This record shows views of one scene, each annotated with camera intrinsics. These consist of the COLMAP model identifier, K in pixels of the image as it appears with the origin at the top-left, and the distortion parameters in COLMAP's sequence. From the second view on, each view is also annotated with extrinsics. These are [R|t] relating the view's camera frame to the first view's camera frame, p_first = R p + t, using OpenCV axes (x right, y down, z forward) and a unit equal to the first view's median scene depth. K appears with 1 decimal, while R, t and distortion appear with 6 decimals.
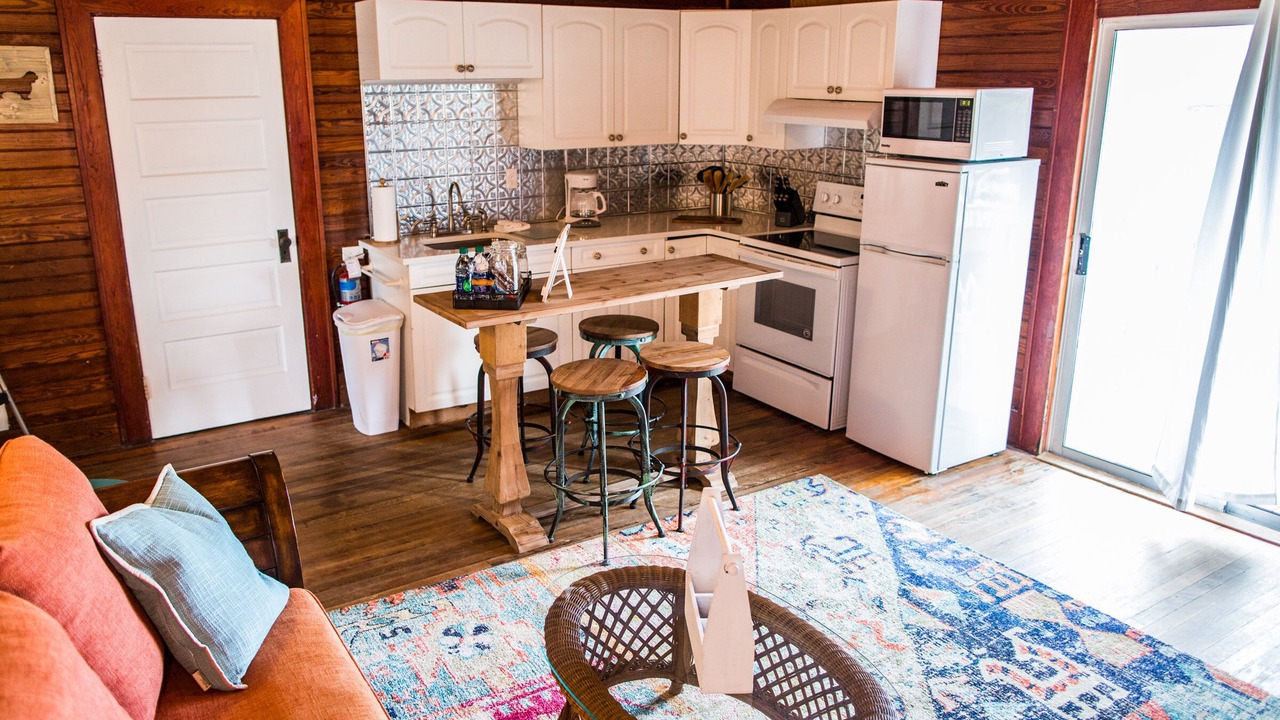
lens RADIAL K [[936.6, 0, 588.7], [0, 936.6, 331.0], [0, 0, 1]] dist [-0.007791, 0.000052]
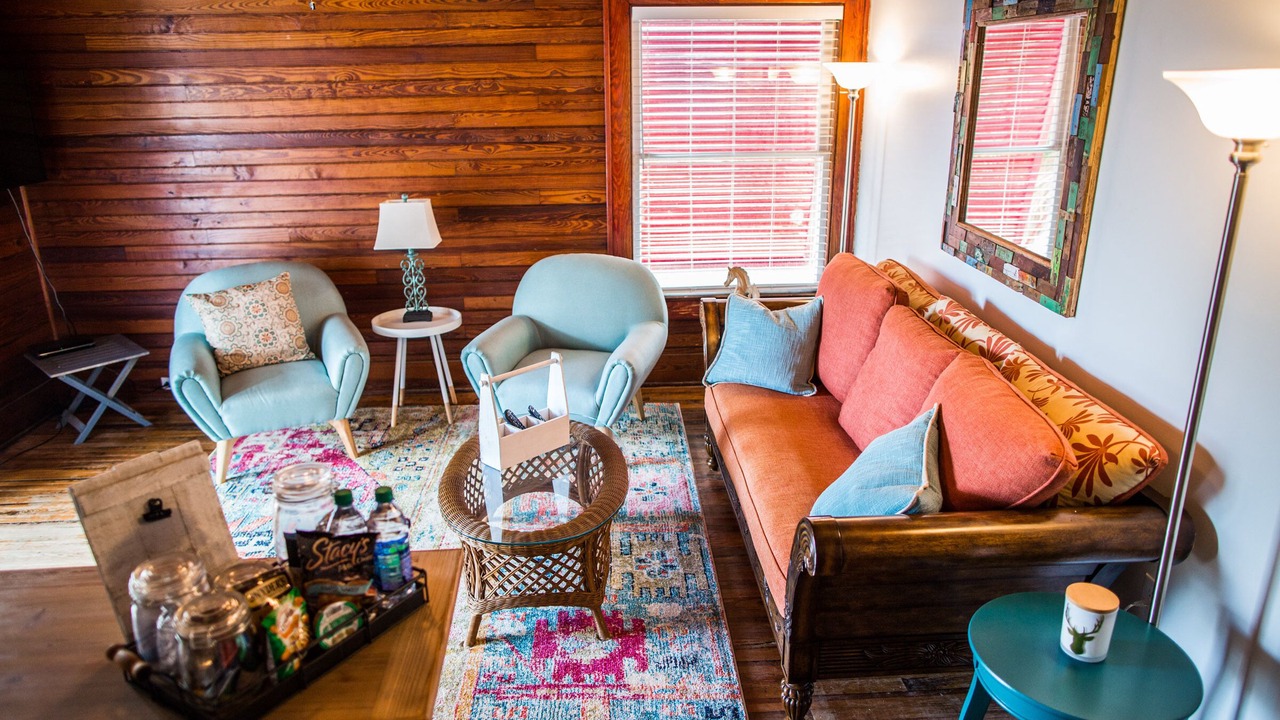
lens RADIAL K [[870.7, 0, 640.0], [0, 870.7, 360.0], [0, 0, 1]] dist [-0.055289, 0.052997]
pose [[-0.878911, -0.142516, 0.455198, -0.321893], [0.142304, 0.832515, 0.535414, -0.262367], [-0.455264, 0.535358, -0.711426, 0.931959]]
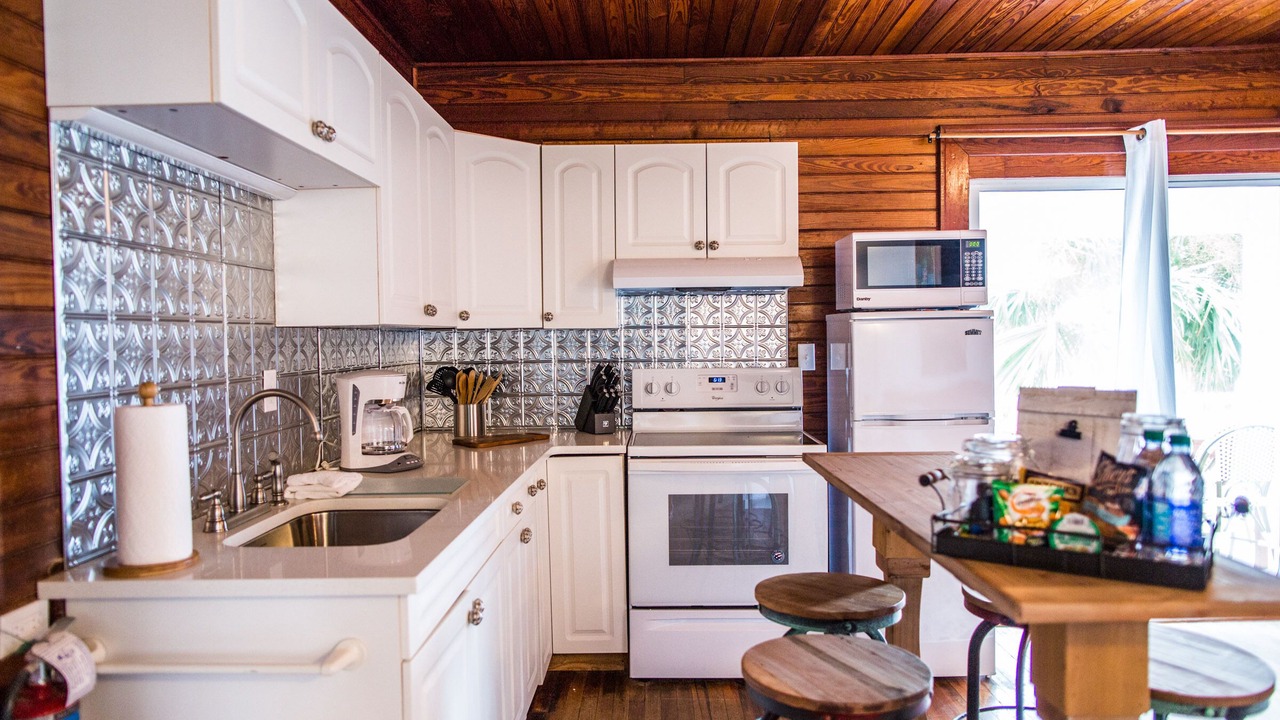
lens RADIAL K [[889.7, 0, 640.0], [0, 889.7, 360.0], [0, 0, 1]] dist [0.002959, 0.002135]
pose [[0.533094, -0.027651, 0.845604, -0.455707], [0.237975, 0.964015, -0.118503, -0.098722], [-0.811898, 0.264406, 0.520491, 0.758868]]
